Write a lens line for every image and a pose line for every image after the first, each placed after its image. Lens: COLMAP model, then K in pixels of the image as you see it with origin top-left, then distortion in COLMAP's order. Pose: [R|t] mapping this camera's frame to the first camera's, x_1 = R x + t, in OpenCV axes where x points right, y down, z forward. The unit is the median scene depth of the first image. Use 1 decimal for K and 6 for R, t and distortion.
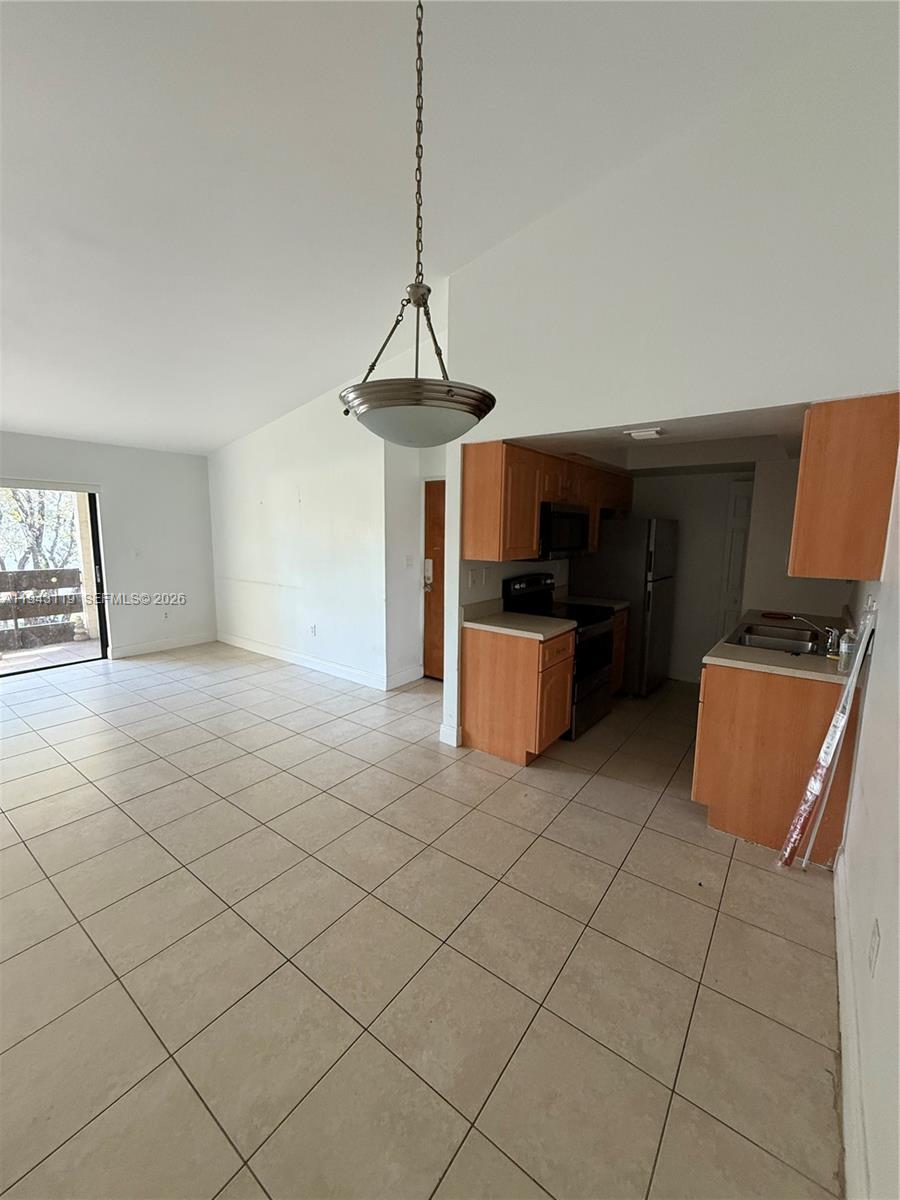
lens RADIAL K [[476.7, 0, 447.9], [0, 476.7, 593.8], [0, 0, 1]] dist [0.003606, 0.000147]
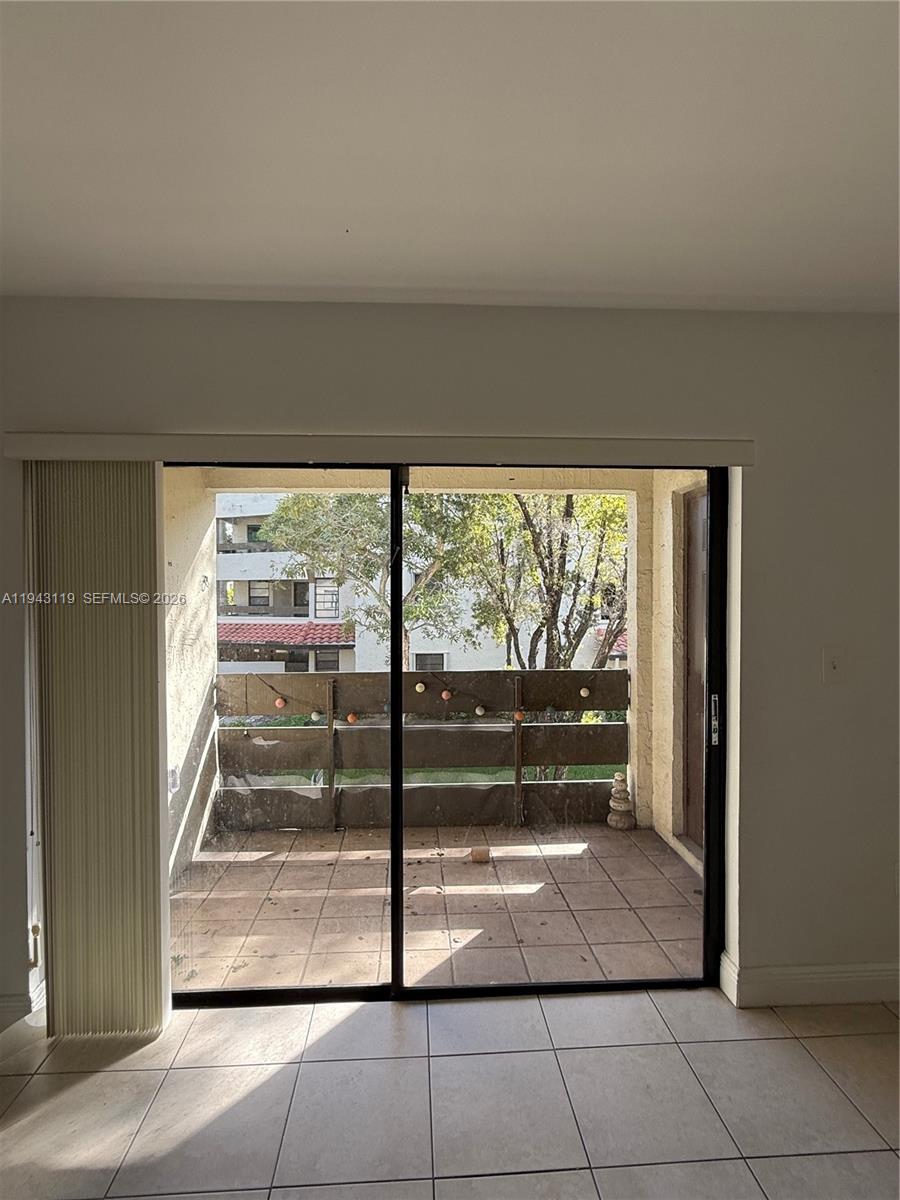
lens RADIAL K [[626.4, 0, 447.8], [0, 626.4, 596.6], [0, 0, 1]] dist [0.000517, -0.000026]
pose [[0.646586, -0.011935, -0.762748, -0.420007], [-0.086595, 0.992266, -0.088933, -0.054234], [0.757910, 0.123553, 0.640552, 0.469522]]
